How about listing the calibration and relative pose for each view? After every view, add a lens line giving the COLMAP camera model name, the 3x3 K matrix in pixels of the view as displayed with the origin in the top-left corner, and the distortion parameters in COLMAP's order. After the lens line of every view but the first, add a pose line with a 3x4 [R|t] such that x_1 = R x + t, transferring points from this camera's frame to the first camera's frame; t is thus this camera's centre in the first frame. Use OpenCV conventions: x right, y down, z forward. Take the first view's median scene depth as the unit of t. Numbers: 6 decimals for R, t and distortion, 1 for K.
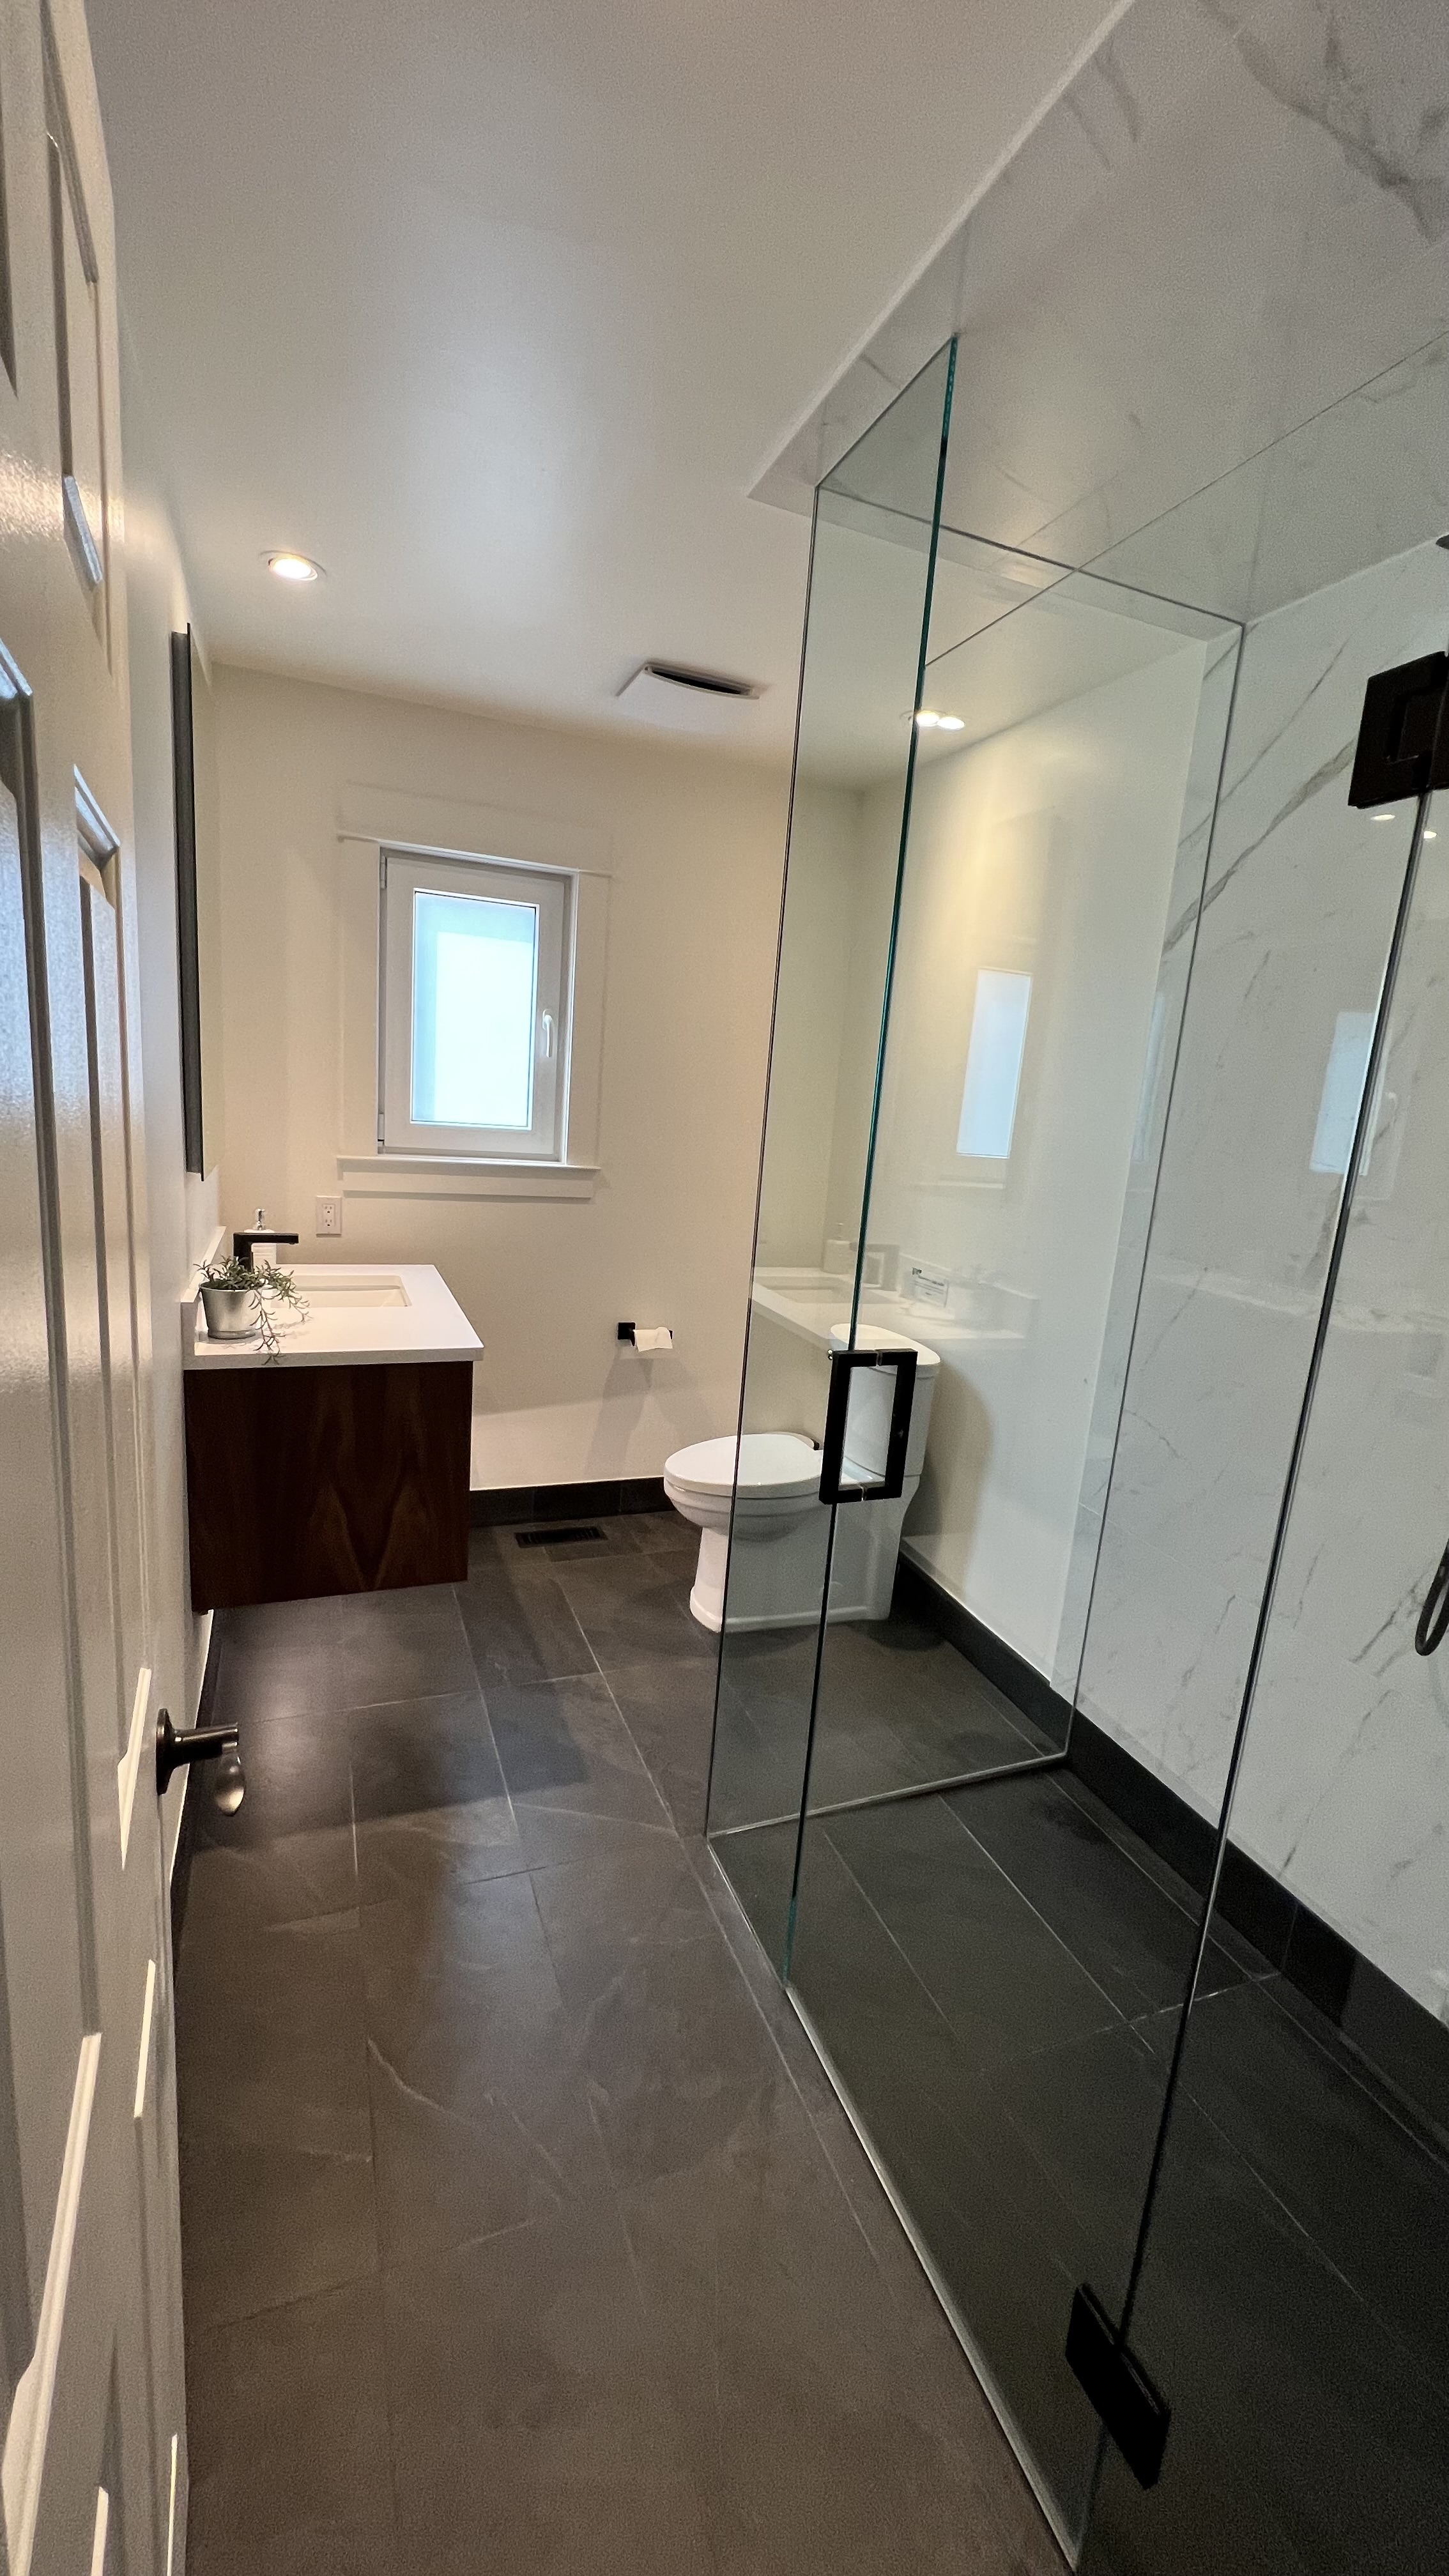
lens RADIAL K [[1023.6, 0, 724.5], [0, 1023.6, 1288.0], [0, 0, 1]] dist [-0.003655, 0.000157]
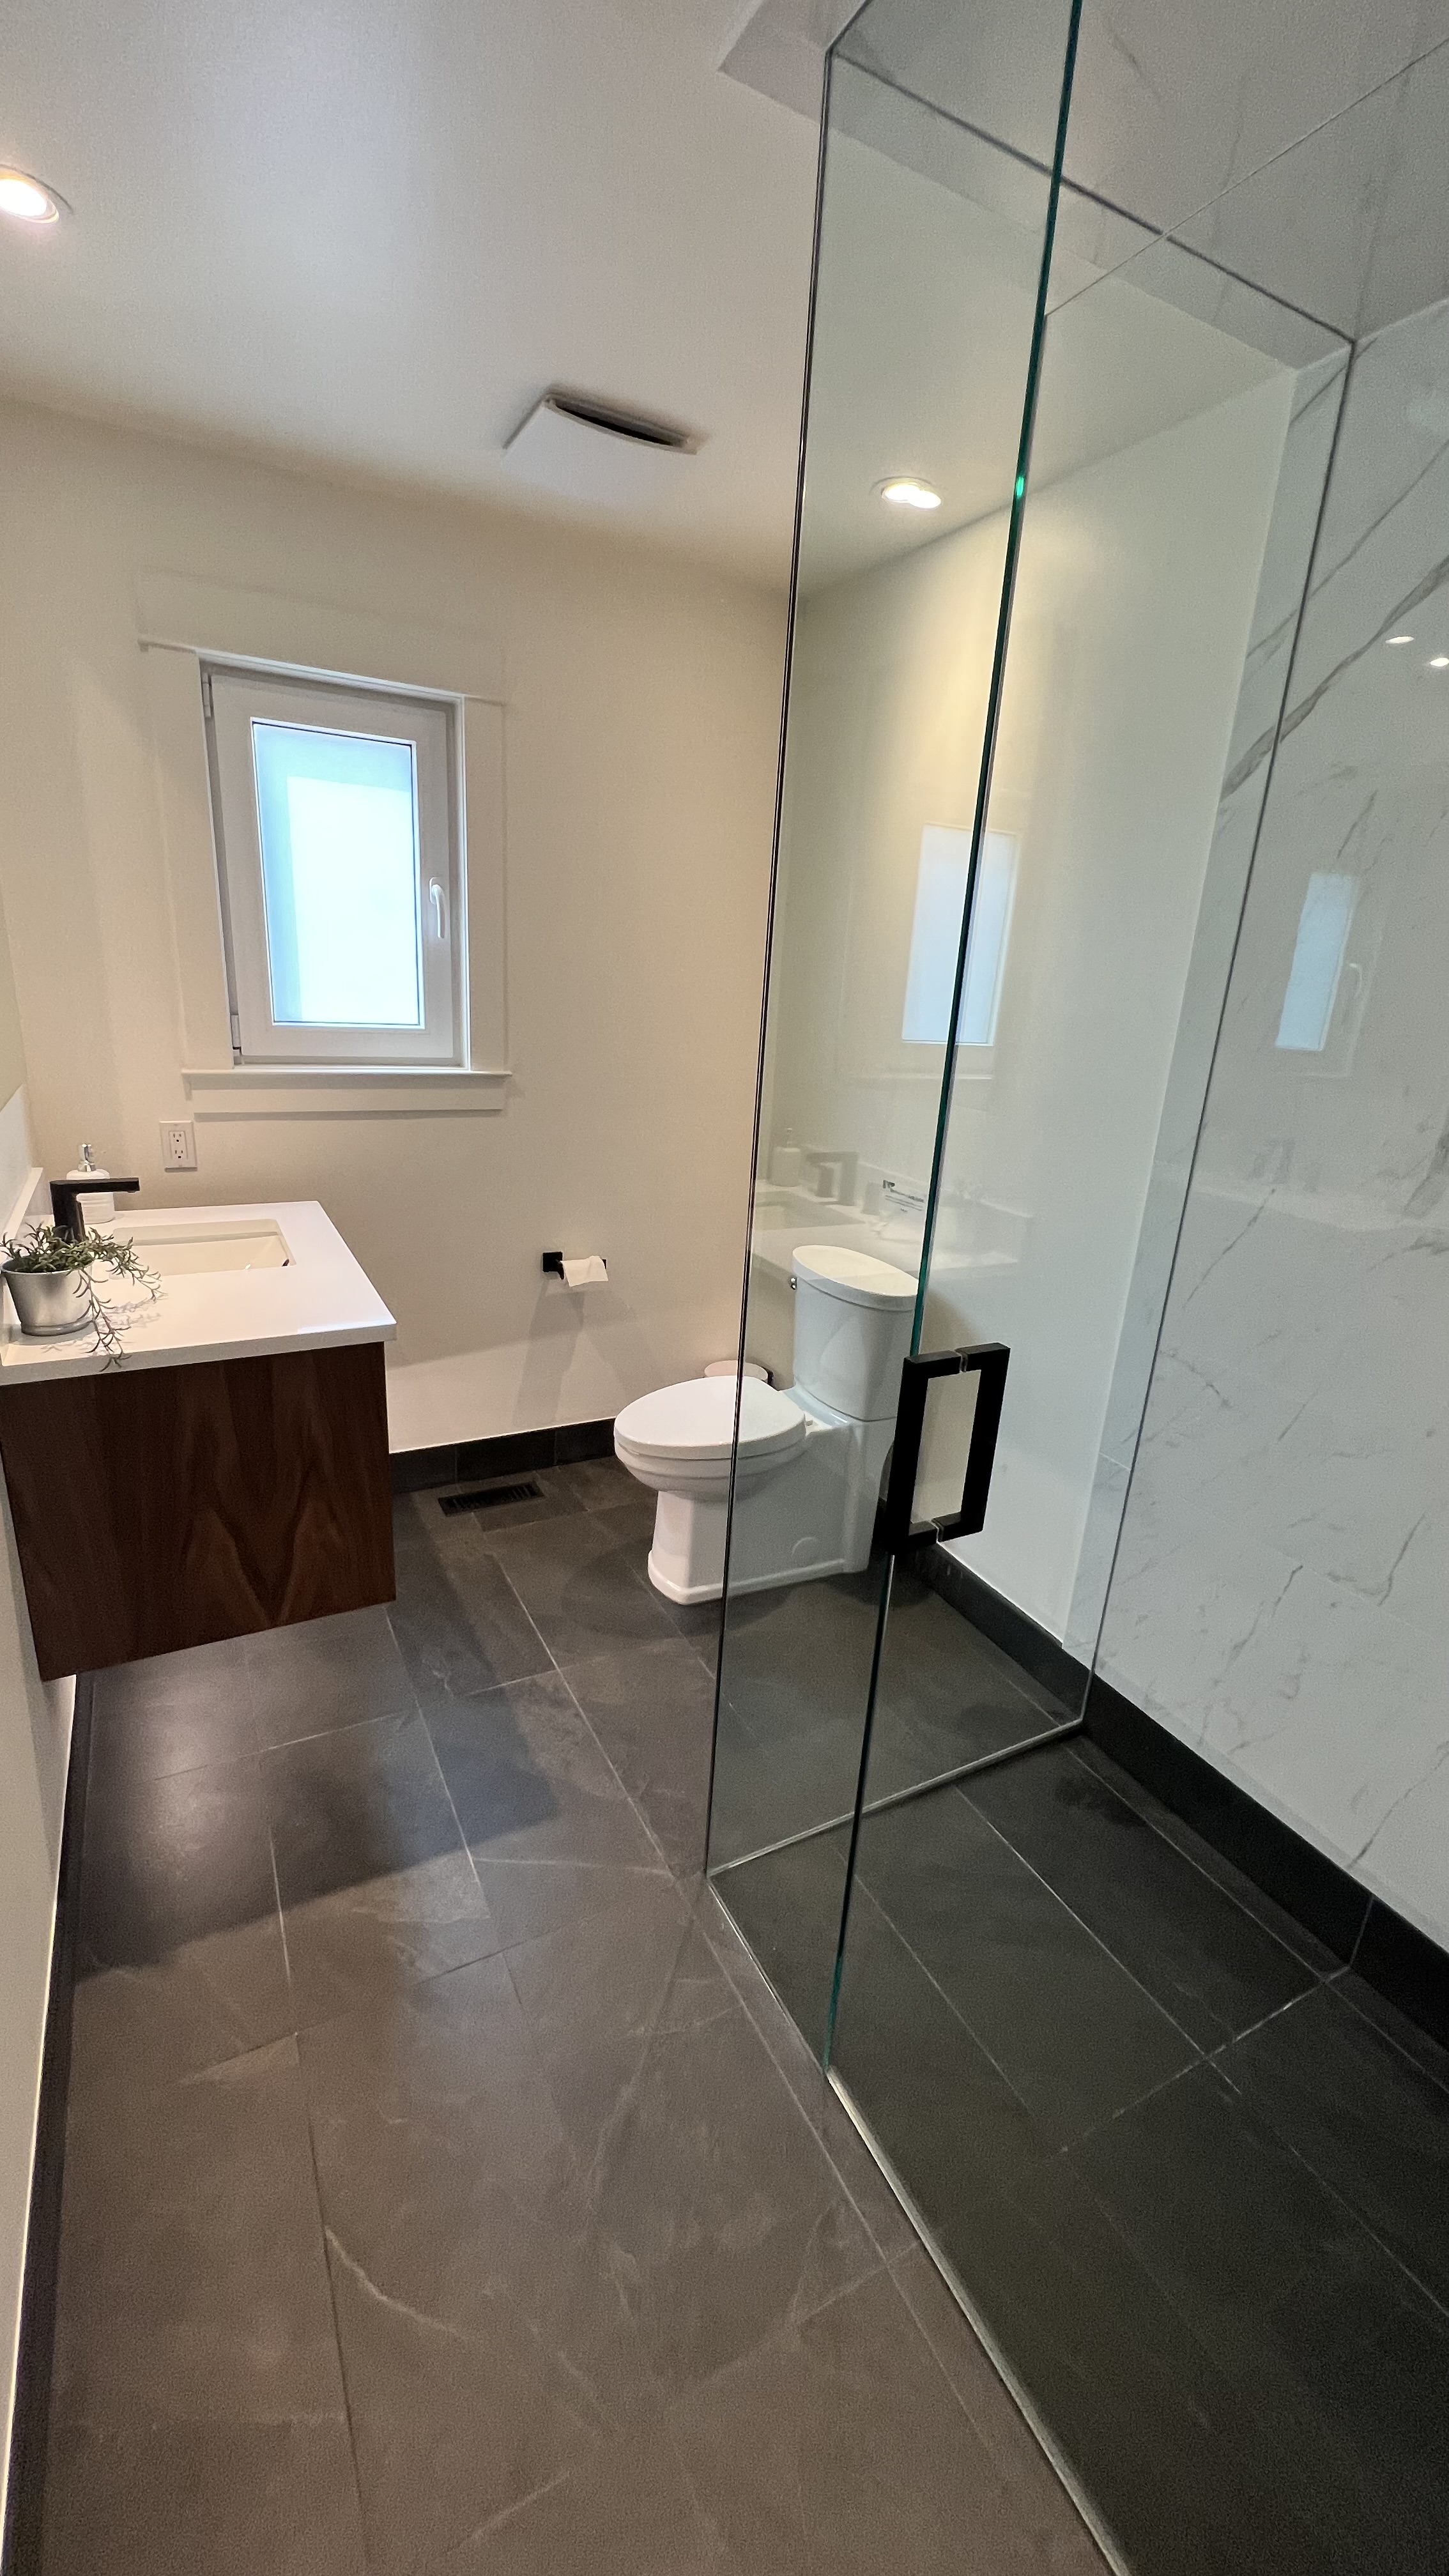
lens RADIAL K [[1023.6, 0, 724.5], [0, 1023.6, 1288.0], [0, 0, 1]] dist [-0.003655, 0.000157]
pose [[0.993663, -0.049957, 0.100689, -0.059254], [0.037914, 0.992271, 0.118157, -0.049888], [-0.105814, -0.113591, 0.987877, 0.188295]]
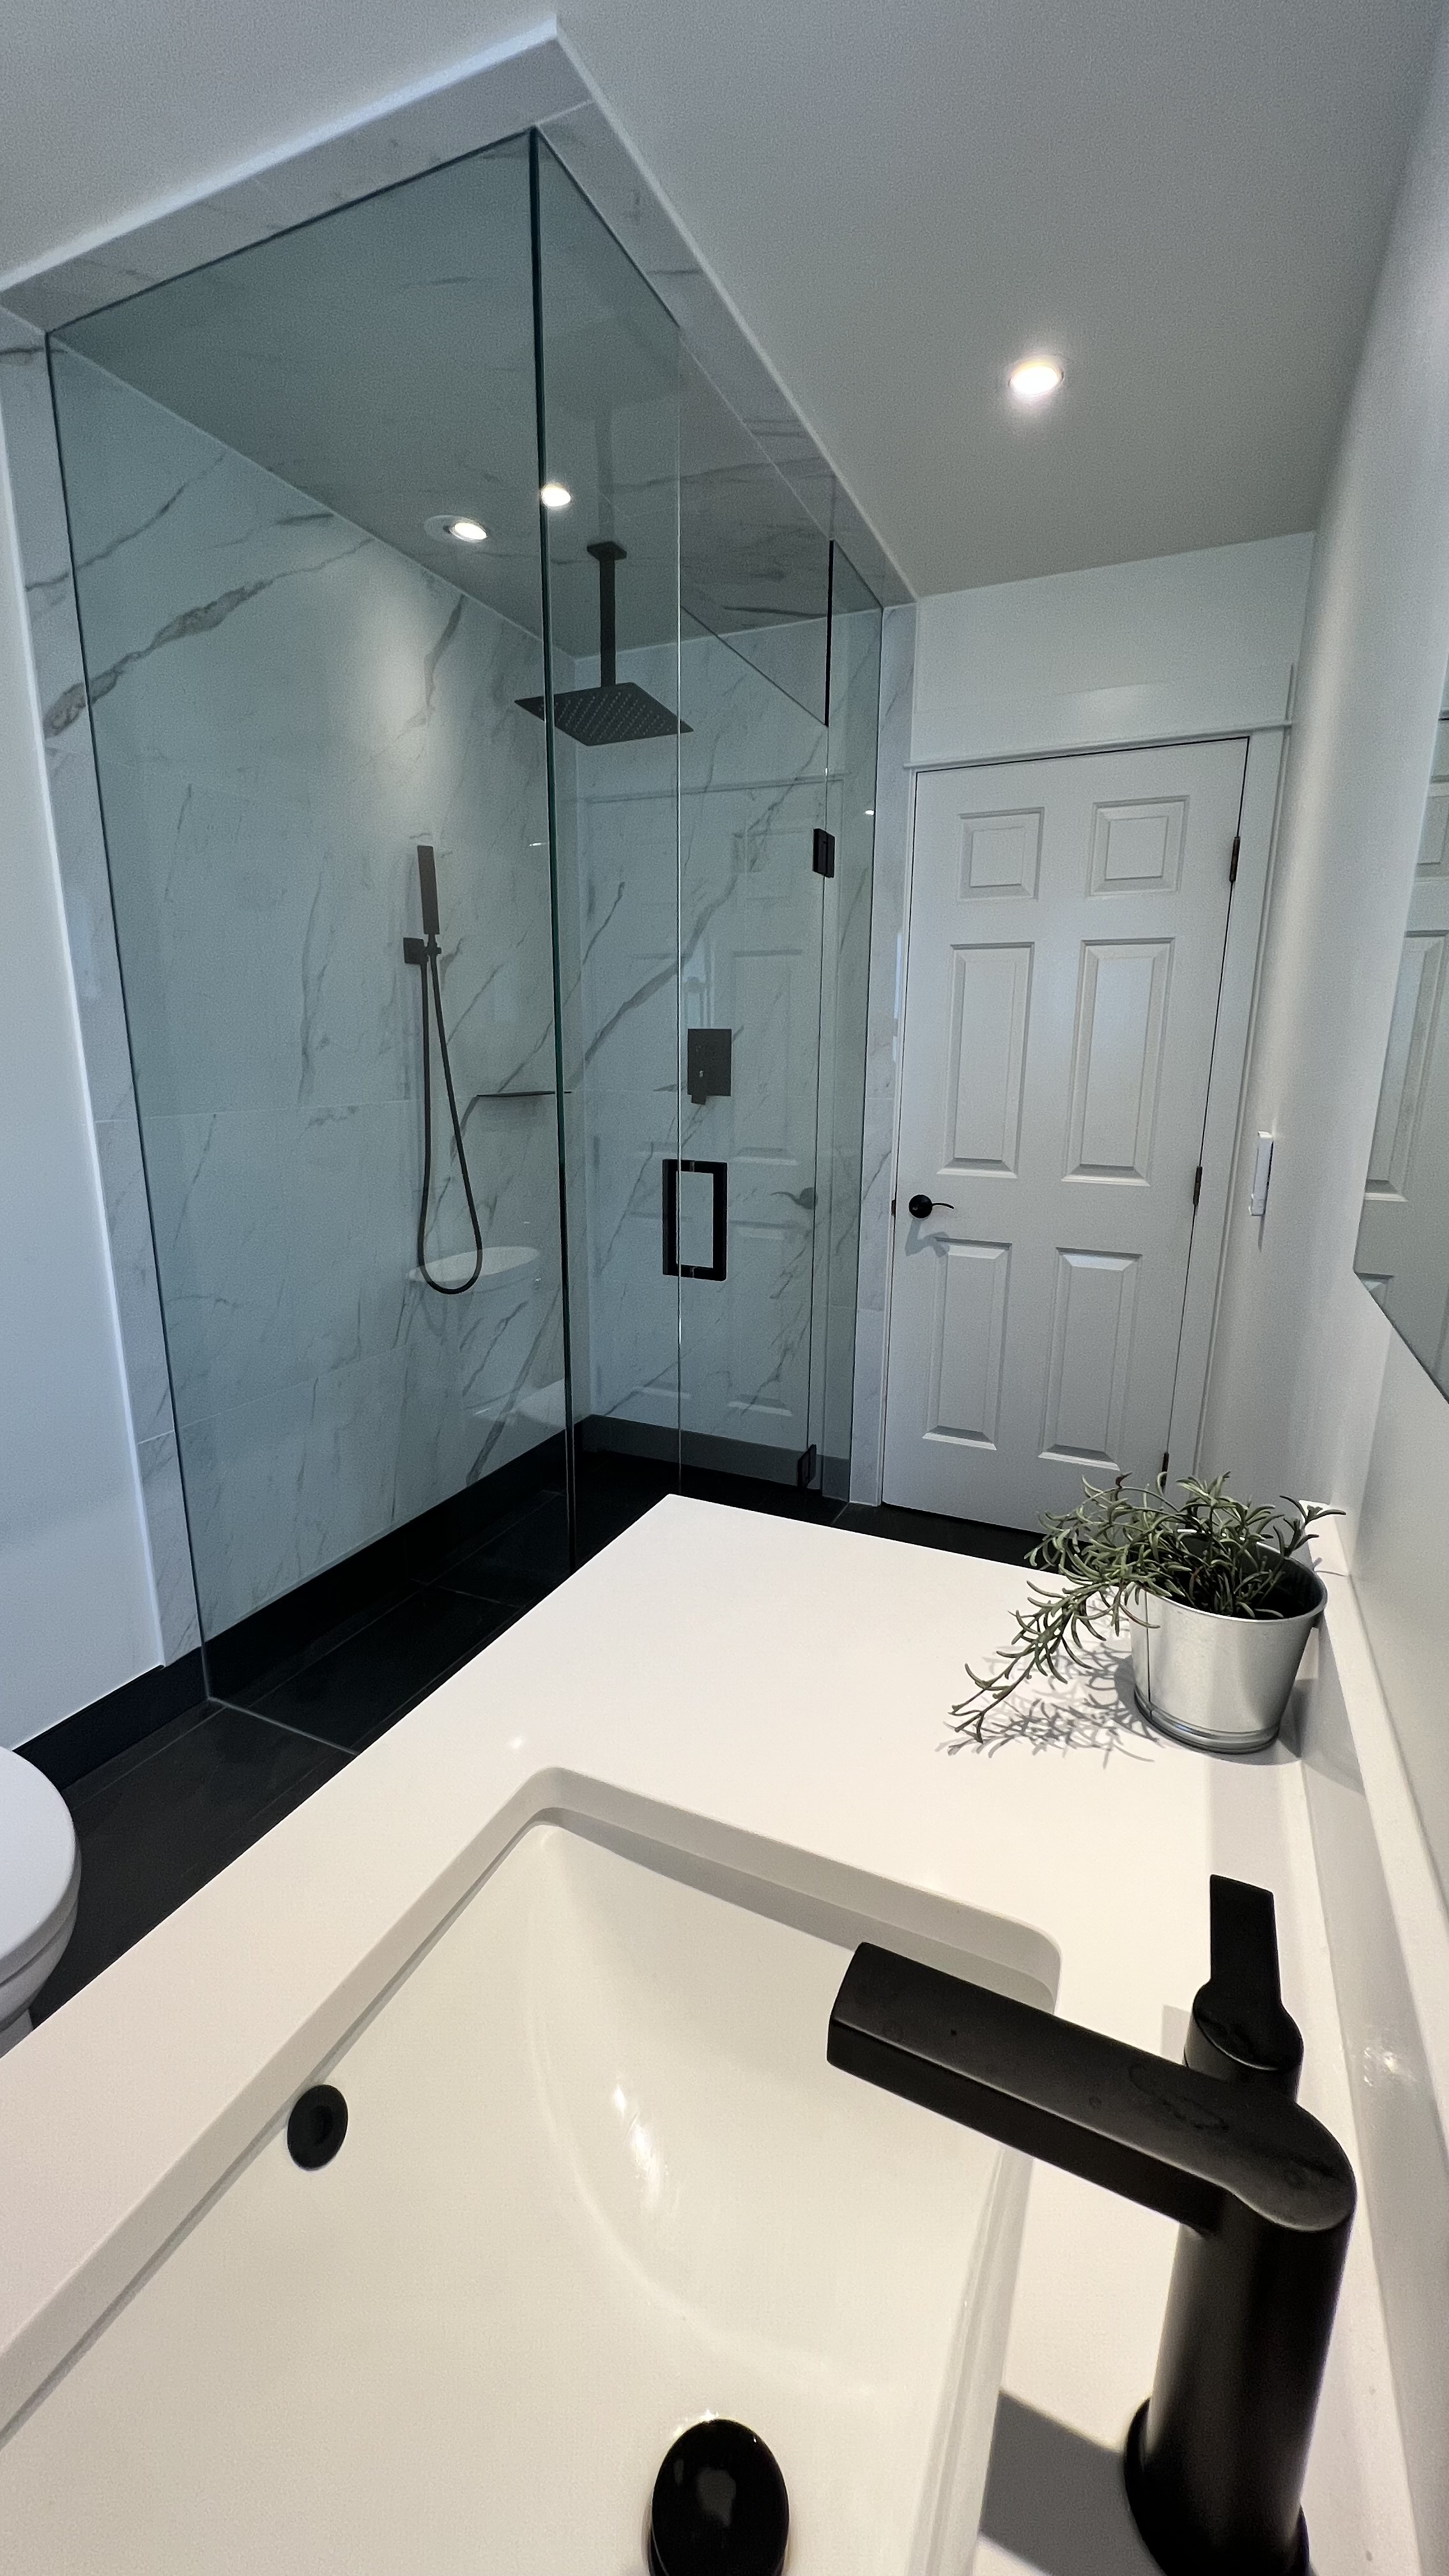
lens RADIAL K [[1023.6, 0, 724.5], [0, 1023.6, 1288.0], [0, 0, 1]] dist [-0.003655, 0.000157]
pose [[-0.696326, -0.239997, 0.676411, -0.526022], [0.082895, 0.909237, 0.407941, -0.206872], [-0.712923, 0.340131, -0.613231, 1.181702]]
